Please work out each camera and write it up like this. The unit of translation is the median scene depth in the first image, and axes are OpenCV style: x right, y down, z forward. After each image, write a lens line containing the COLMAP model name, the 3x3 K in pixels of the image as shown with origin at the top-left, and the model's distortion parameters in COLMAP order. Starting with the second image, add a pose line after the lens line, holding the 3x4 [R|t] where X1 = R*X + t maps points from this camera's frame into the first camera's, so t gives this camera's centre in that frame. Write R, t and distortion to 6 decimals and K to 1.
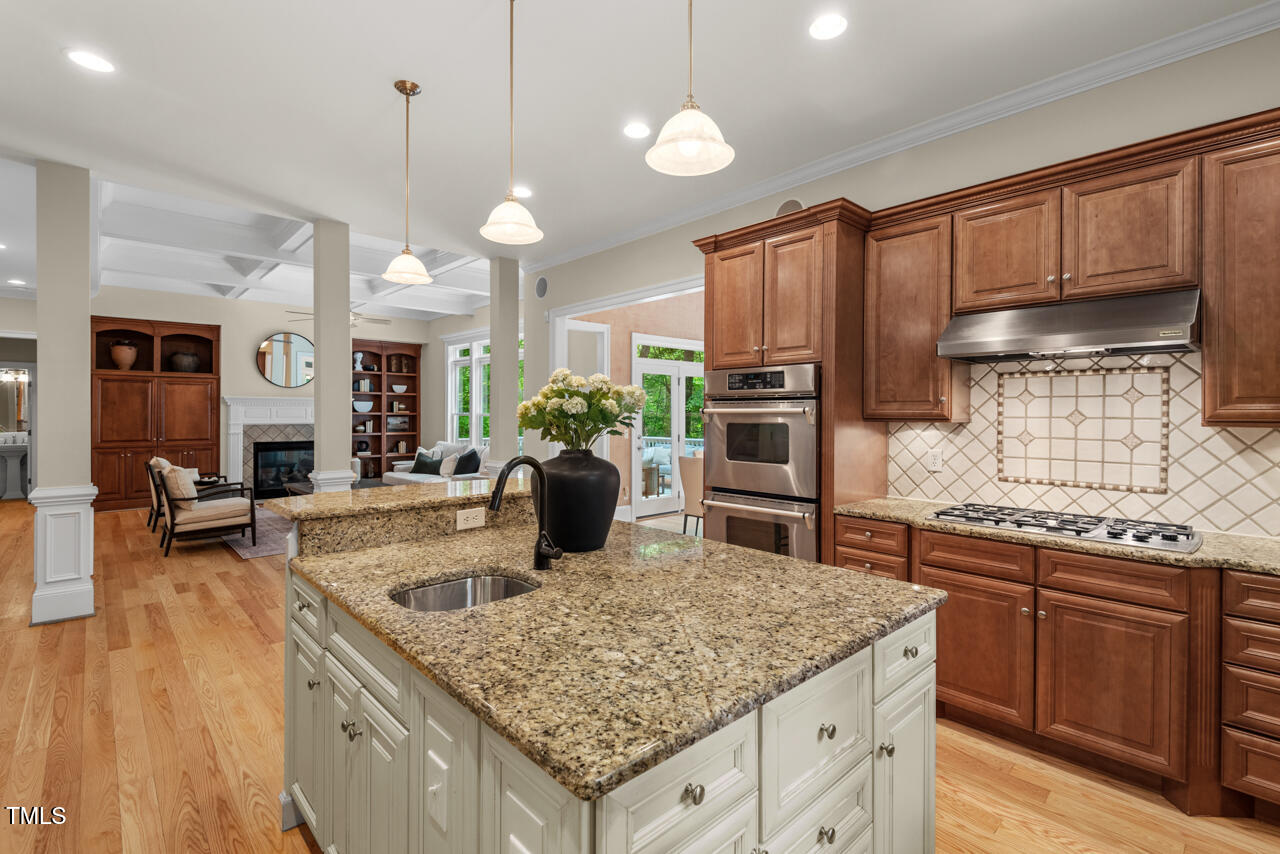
lens RADIAL K [[576.1, 0, 642.5], [0, 576.1, 420.1], [0, 0, 1]] dist [0.038055, -0.029890]
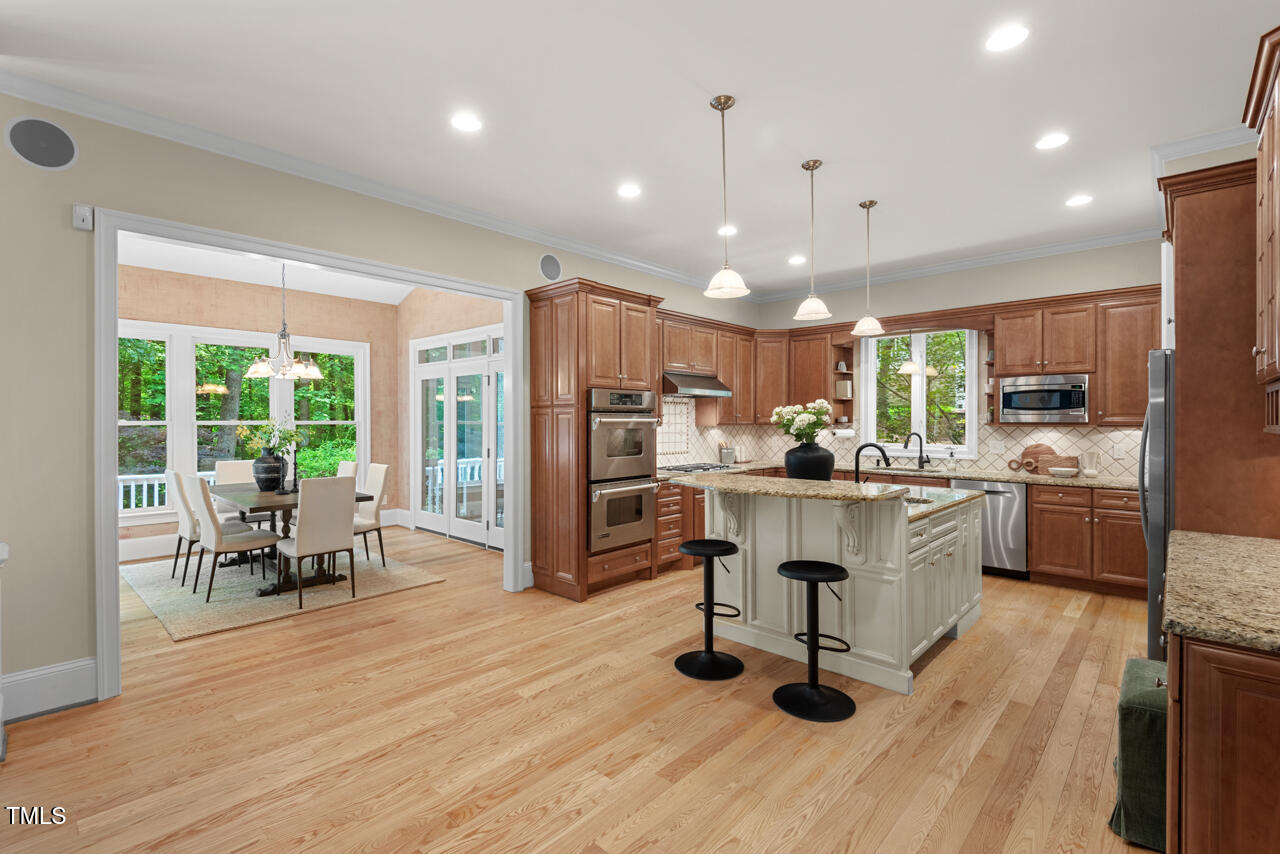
lens RADIAL K [[576.1, 0, 642.5], [0, 576.1, 420.1], [0, 0, 1]] dist [0.038055, -0.029890]
pose [[-0.069734, -0.002524, 0.997562, -1.376809], [0.007700, 0.999966, 0.003068, -0.022856], [-0.997536, 0.007895, -0.069712, 1.183355]]
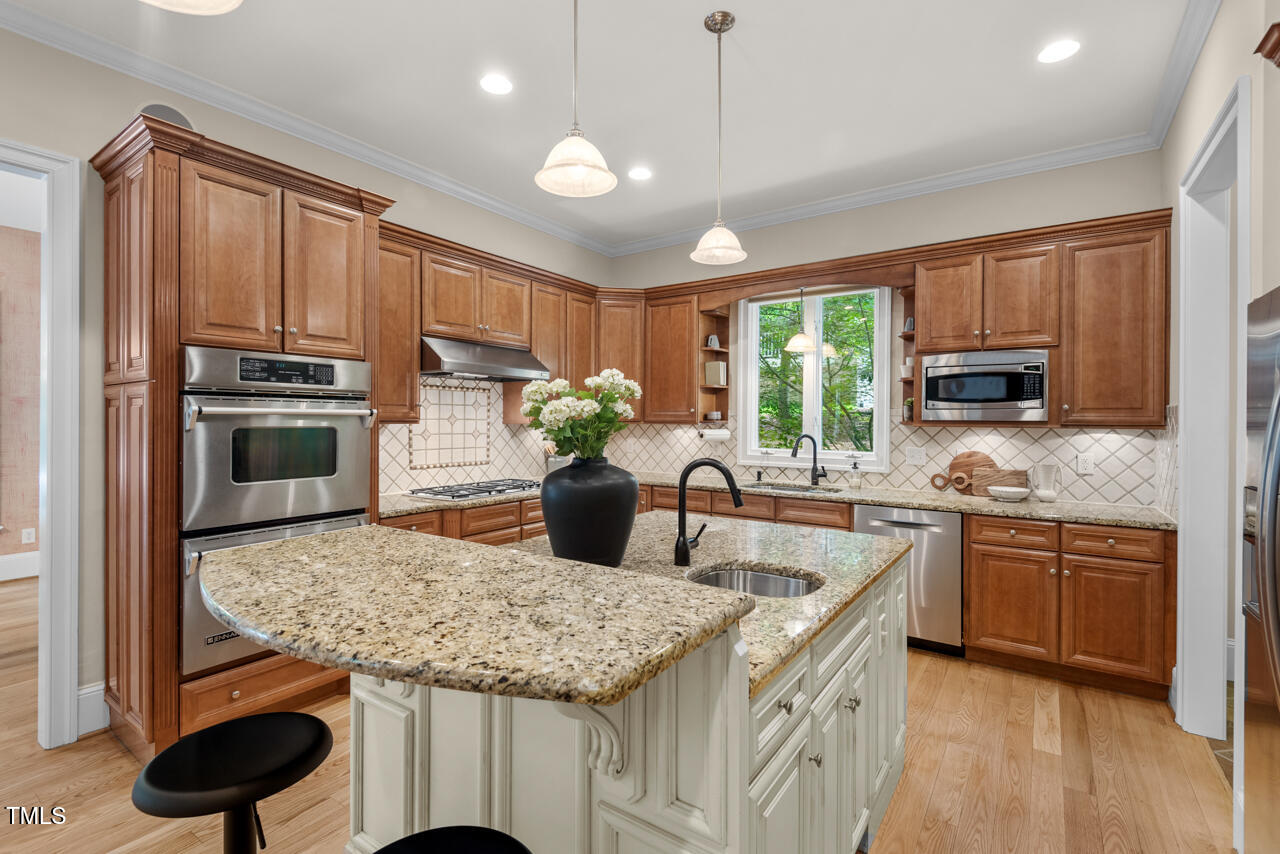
lens RADIAL K [[576.1, 0, 642.5], [0, 576.1, 420.1], [0, 0, 1]] dist [0.038055, -0.029890]
pose [[-0.211208, -0.006432, 0.977420, -0.729019], [0.000627, 0.999977, 0.006716, -0.010739], [-0.977441, 0.002031, -0.211199, 0.790198]]
